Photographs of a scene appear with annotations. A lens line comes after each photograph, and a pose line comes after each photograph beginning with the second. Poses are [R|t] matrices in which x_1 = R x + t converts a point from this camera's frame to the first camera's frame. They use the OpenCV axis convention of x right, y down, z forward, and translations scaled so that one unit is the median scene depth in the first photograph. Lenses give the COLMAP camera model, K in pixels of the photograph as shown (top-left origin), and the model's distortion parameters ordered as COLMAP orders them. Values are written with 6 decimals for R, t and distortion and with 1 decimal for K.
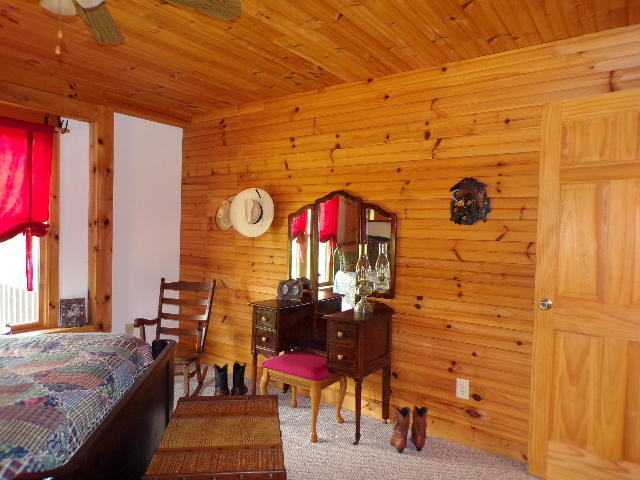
lens RADIAL K [[437.8, 0, 317.9], [0, 437.8, 241.1], [0, 0, 1]] dist [-0.010856, 0.013825]
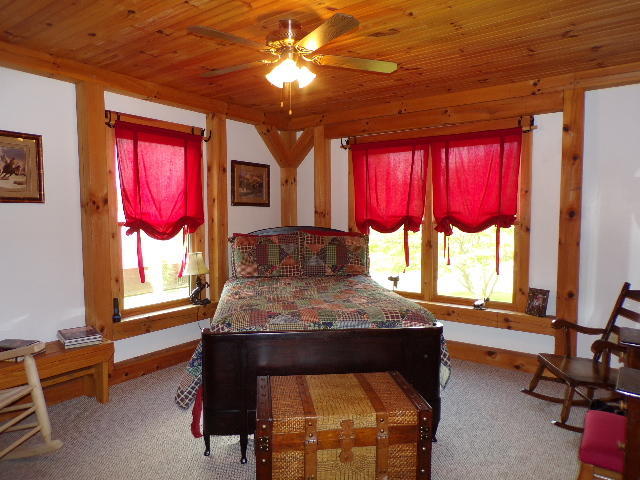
lens RADIAL K [[437.8, 0, 318.2], [0, 437.8, 240.0], [0, 0, 1]] dist [-0.010856, 0.013825]
pose [[-0.016002, 0.033129, -0.999323, 0.476427], [-0.033354, 0.998877, 0.033648, -0.000736], [0.999315, 0.033870, -0.014879, 0.493702]]
